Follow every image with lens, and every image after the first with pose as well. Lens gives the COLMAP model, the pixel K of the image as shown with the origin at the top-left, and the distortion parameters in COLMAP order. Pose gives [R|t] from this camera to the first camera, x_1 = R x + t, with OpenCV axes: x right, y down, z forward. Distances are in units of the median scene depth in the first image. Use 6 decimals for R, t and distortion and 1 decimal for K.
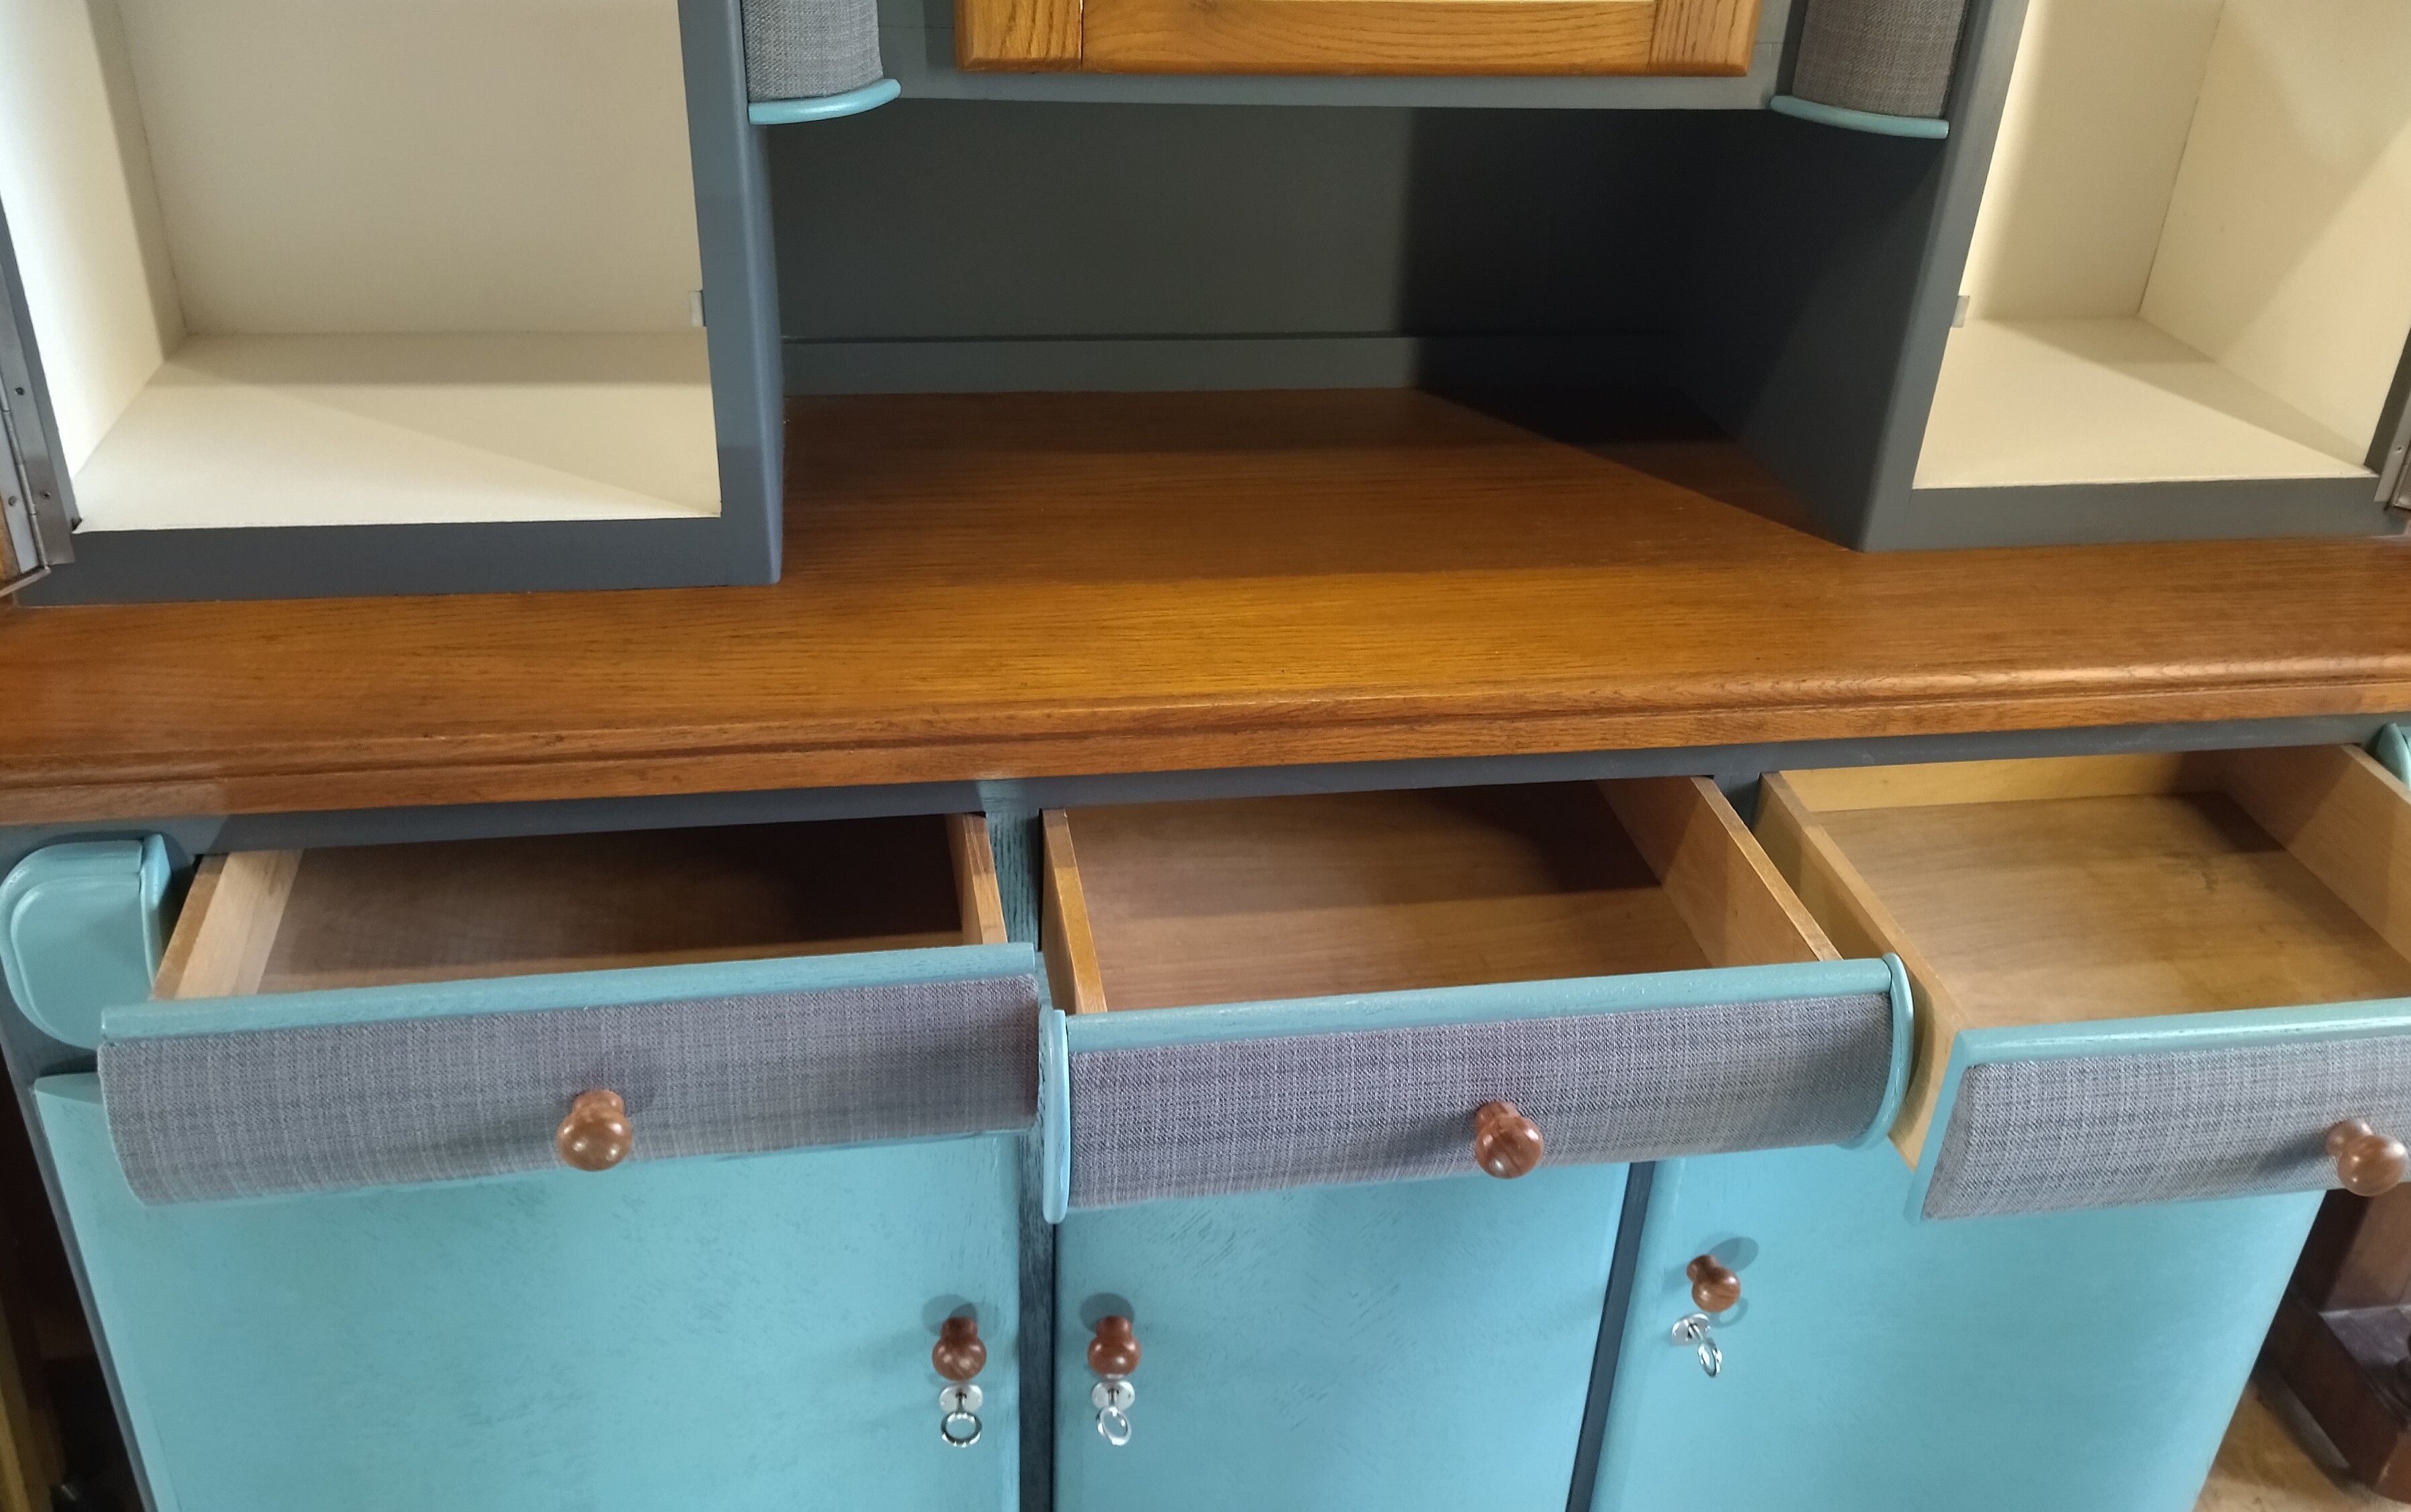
lens RADIAL K [[2011.3, 0, 1232.0], [0, 2011.3, 731.9], [0, 0, 1]] dist [0.118155, -0.245555]
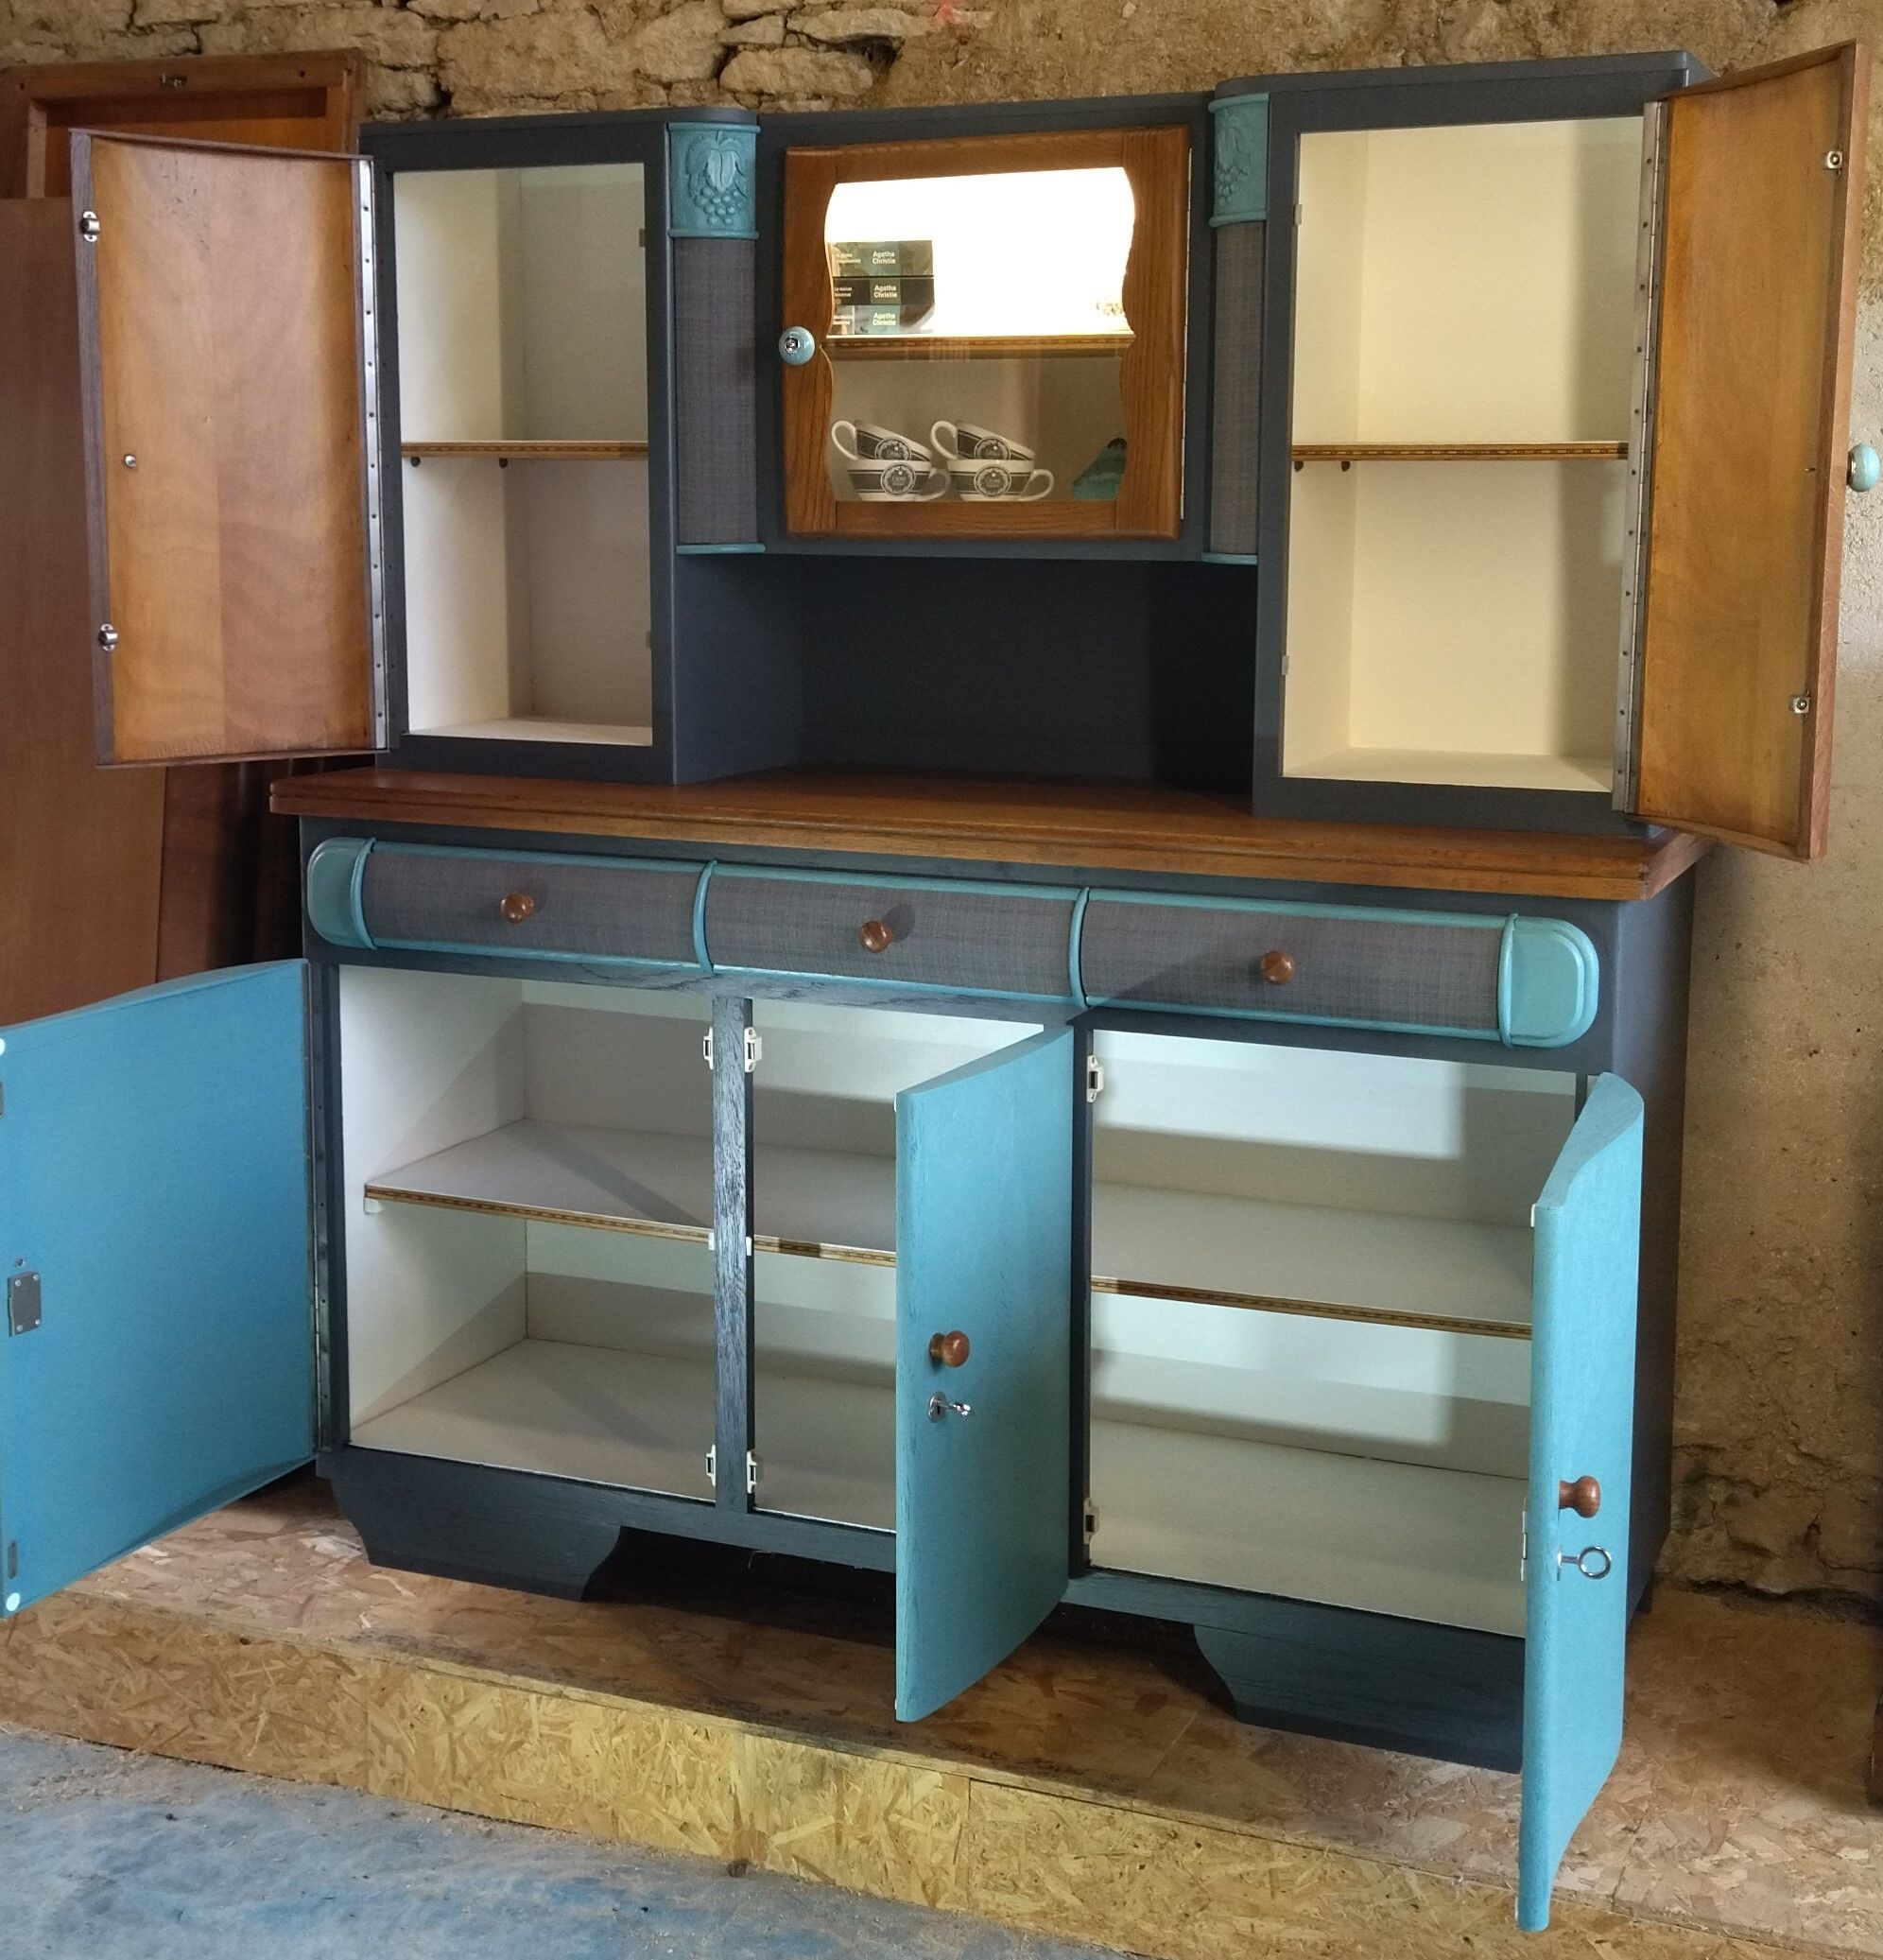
lens RADIAL K [[2767.5, 0, 940.5], [0, 2767.5, 843.1], [0, 0, 1]] dist [0.105769, -0.149798]
pose [[0.838410, 0.024185, -0.544503, 1.489895], [-0.232878, 0.919130, -0.317755, 0.790114], [0.492784, 0.393212, 0.776240, -0.947138]]
